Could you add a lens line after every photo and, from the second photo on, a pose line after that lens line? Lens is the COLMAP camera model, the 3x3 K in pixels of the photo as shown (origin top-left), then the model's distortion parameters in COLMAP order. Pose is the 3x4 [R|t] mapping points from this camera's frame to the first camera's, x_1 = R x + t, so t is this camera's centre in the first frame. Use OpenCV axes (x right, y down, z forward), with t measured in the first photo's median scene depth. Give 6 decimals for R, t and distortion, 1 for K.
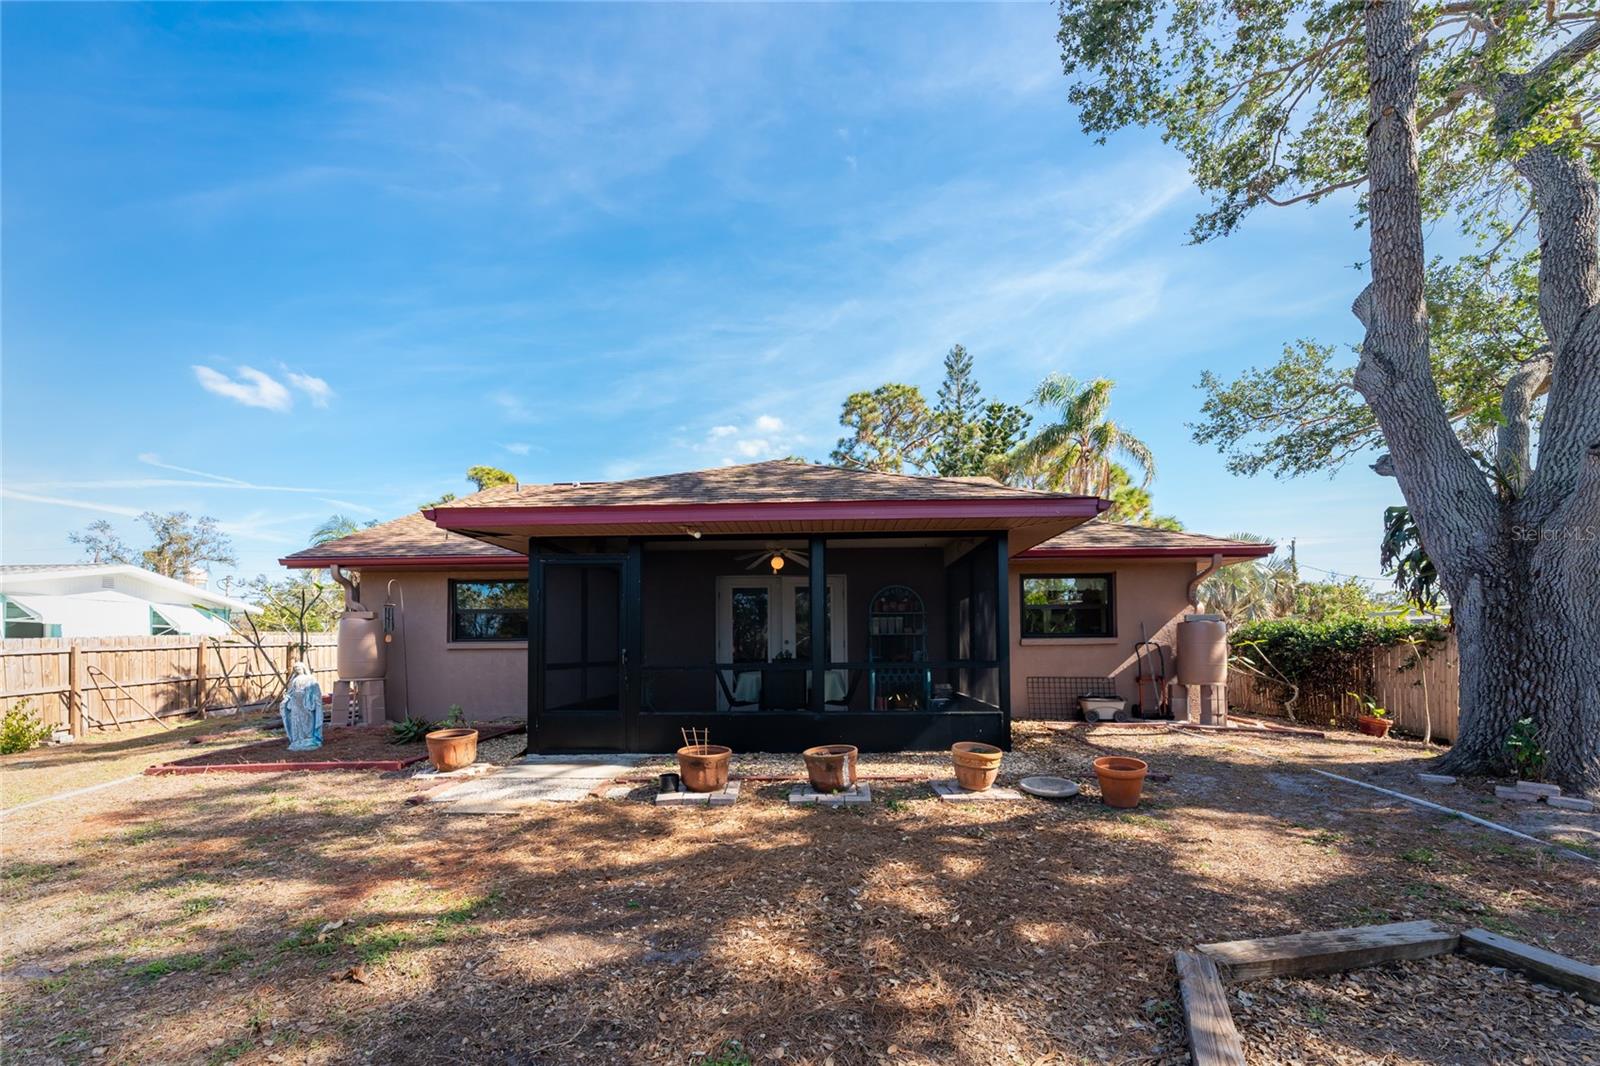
lens RADIAL K [[642.6, 0, 753.1], [0, 642.6, 627.8], [0, 0, 1]] dist [0.019476, 0.000004]
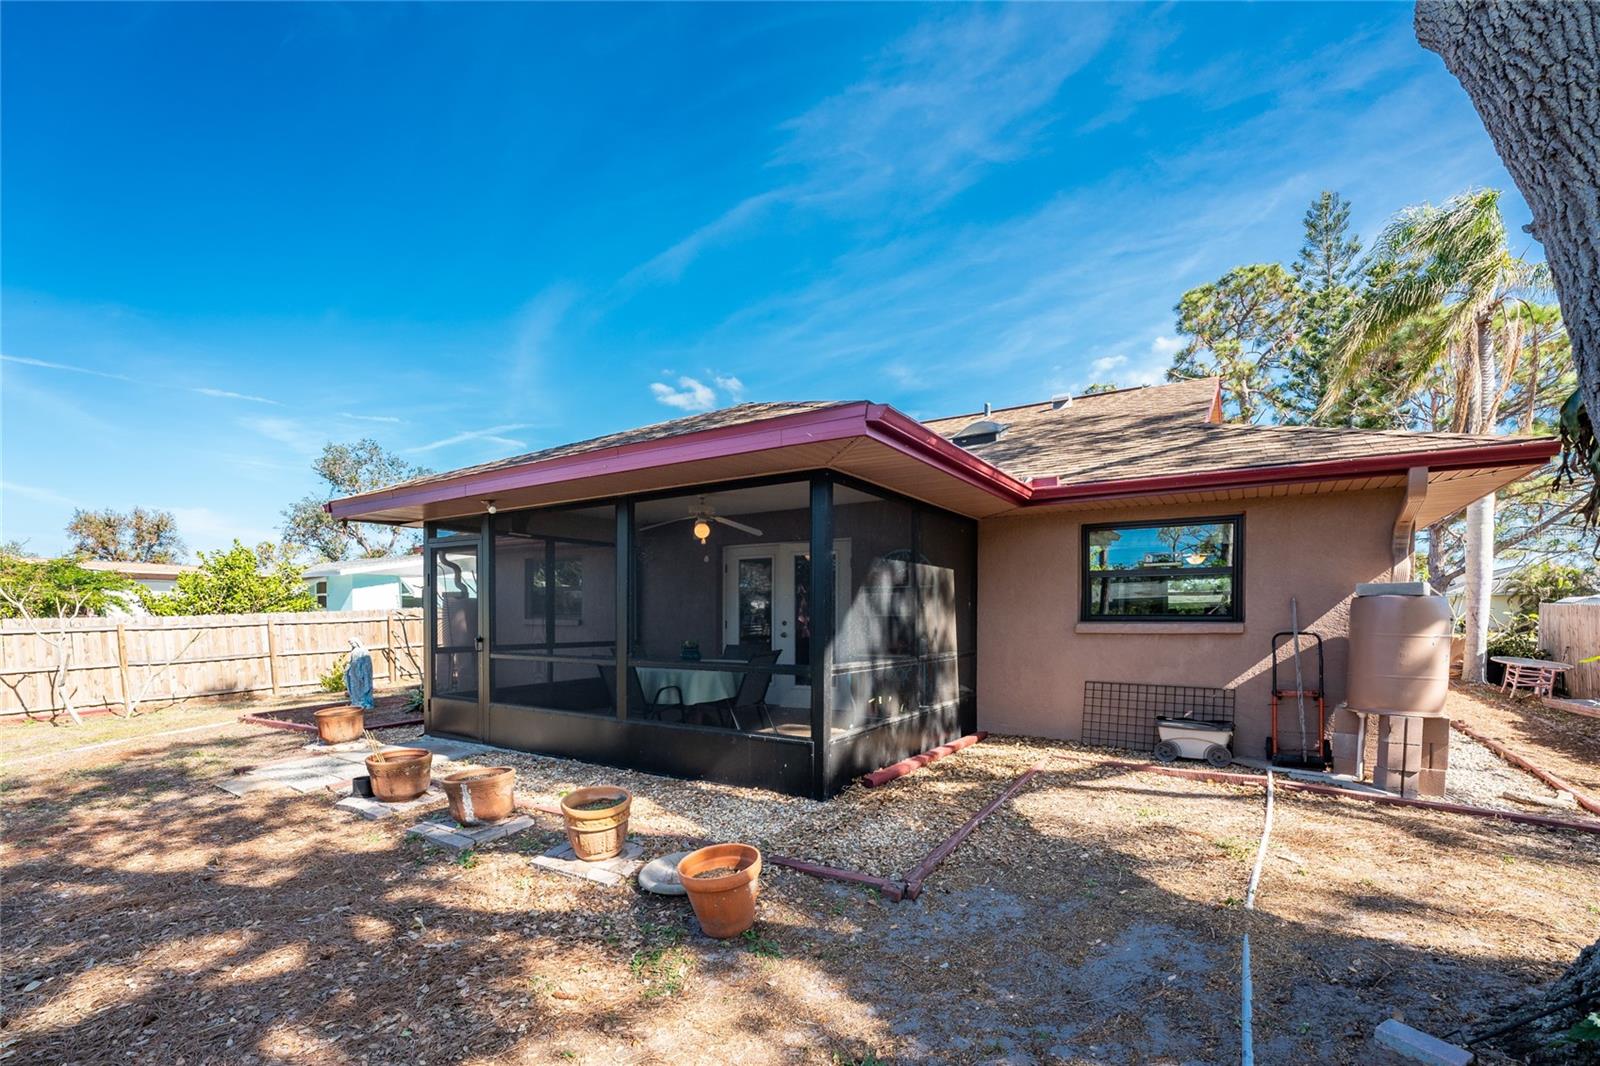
lens RADIAL K [[651.6, 0, 768.0], [0, 651.6, 628.2], [0, 0, 1]] dist [-0.025762, 0.000329]
pose [[0.872042, 0.013982, -0.489232, 0.846252], [0.013125, 0.998564, 0.051933, -0.028812], [0.489256, -0.051709, 0.870606, 0.494375]]
